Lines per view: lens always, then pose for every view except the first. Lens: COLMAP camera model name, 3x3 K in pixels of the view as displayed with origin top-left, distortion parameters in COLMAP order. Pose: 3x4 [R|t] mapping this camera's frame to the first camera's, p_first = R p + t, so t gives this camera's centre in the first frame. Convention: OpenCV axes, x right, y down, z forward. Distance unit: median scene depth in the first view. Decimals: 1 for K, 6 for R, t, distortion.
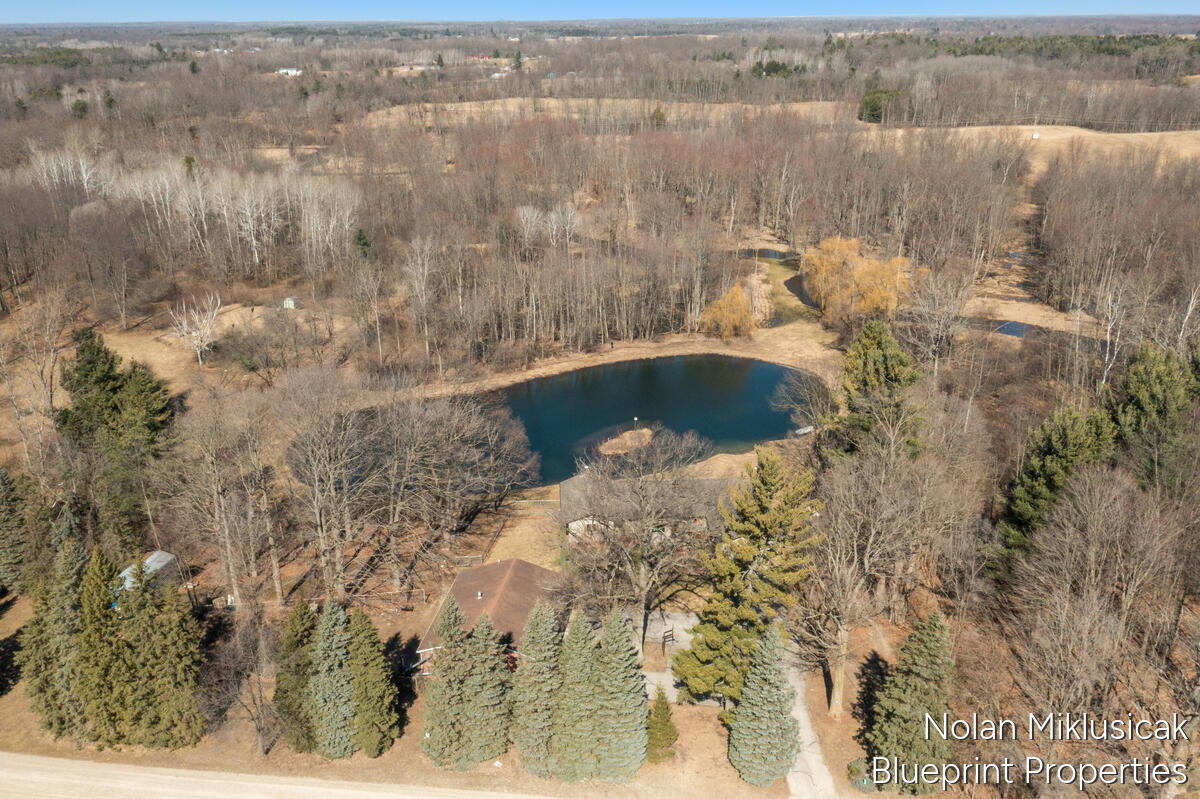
lens RADIAL K [[972.9, 0, 594.9], [0, 972.9, 356.3], [0, 0, 1]] dist [-0.018337, 0.005748]
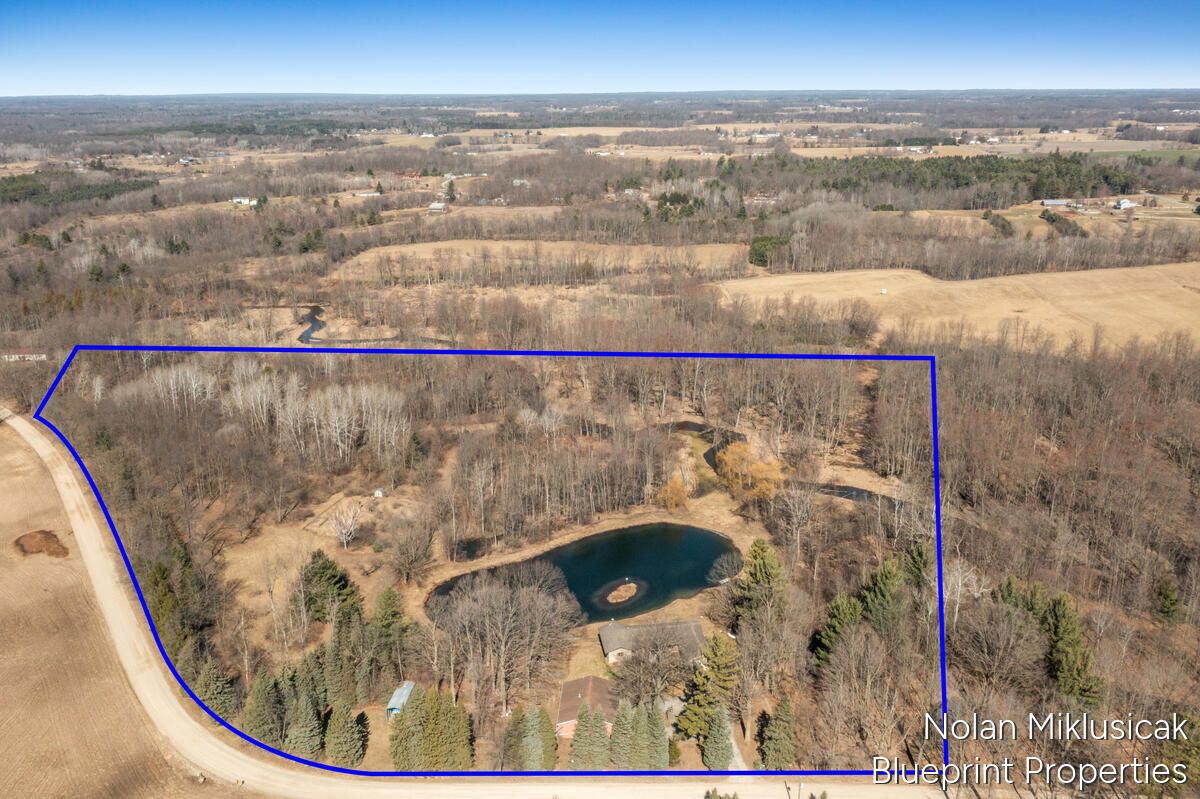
lens RADIAL K [[972.9, 0, 594.9], [0, 972.9, 356.3], [0, 0, 1]] dist [-0.018337, 0.005748]
pose [[0.994762, -0.025172, 0.099067, -0.132702], [0.031108, 0.997783, -0.058836, -0.173685], [-0.097366, 0.061610, 0.993340, -0.546561]]
